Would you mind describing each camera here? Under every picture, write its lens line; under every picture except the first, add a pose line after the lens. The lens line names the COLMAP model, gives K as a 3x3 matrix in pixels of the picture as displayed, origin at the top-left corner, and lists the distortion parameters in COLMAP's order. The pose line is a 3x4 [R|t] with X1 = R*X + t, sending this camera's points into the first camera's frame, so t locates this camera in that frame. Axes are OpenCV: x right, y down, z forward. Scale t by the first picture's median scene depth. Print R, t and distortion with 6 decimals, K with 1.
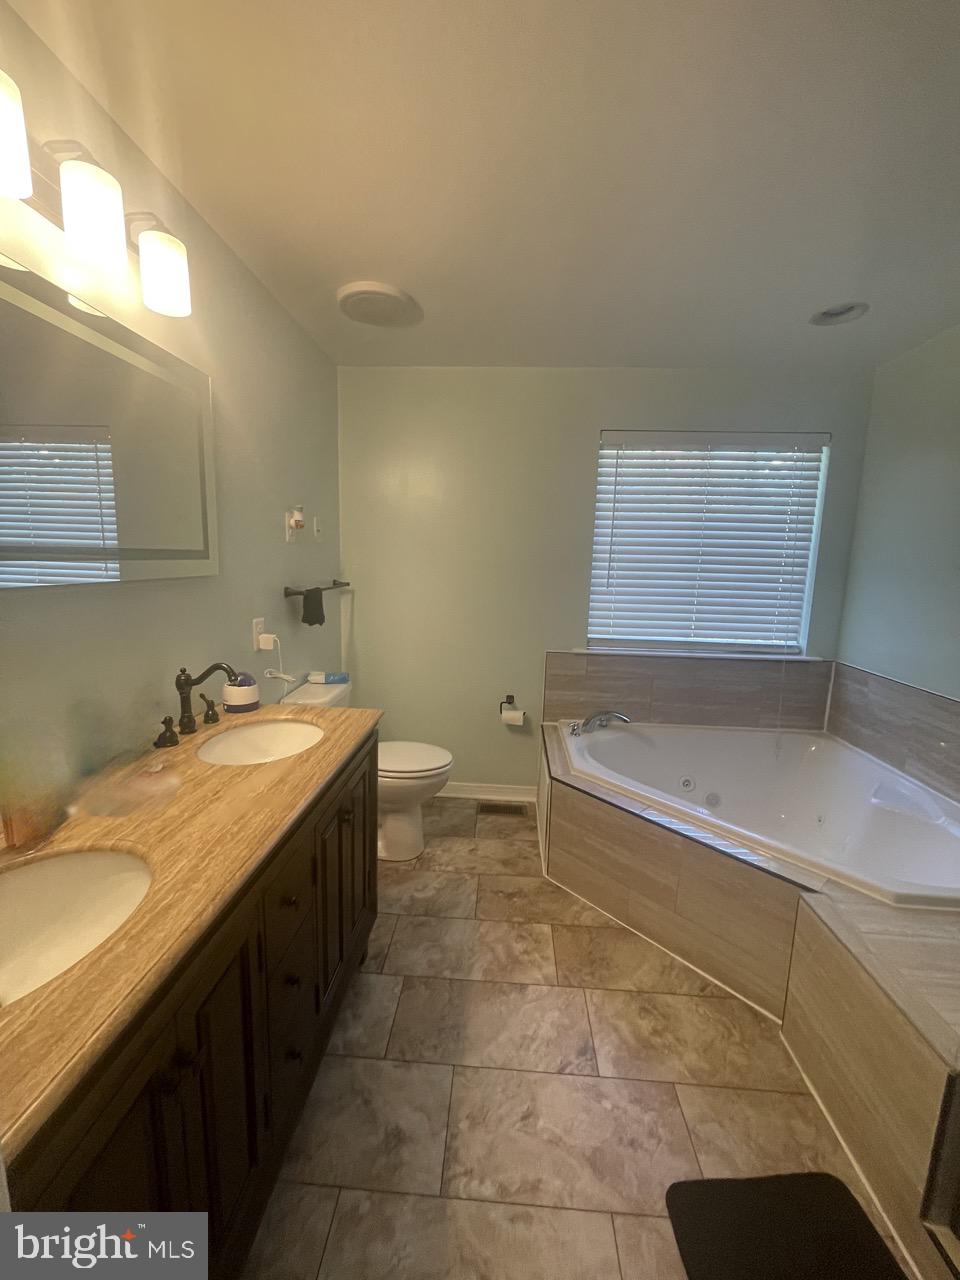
lens RADIAL K [[513.8, 0, 477.5], [0, 513.8, 637.8], [0, 0, 1]] dist [0.000354, 0.000045]
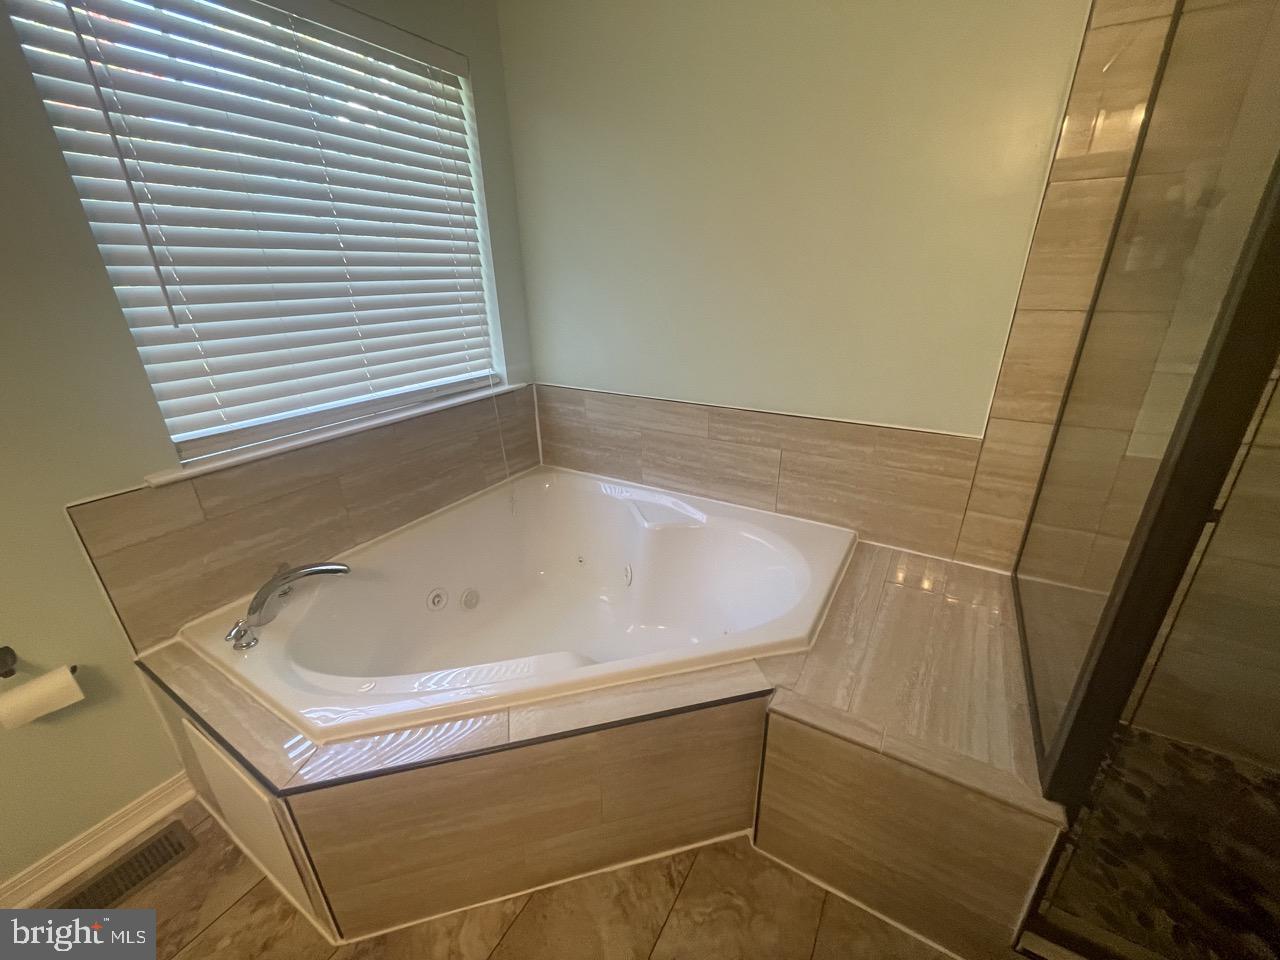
lens RADIAL K [[513.8, 0, 639.7], [0, 513.8, 486.7], [0, 0, 1]] dist [0.000354, 0.000045]
pose [[0.463062, -0.367537, 0.806530, 0.024800], [0.166668, 0.929844, 0.328041, -0.046830], [-0.870514, -0.017481, 0.491832, 0.432079]]
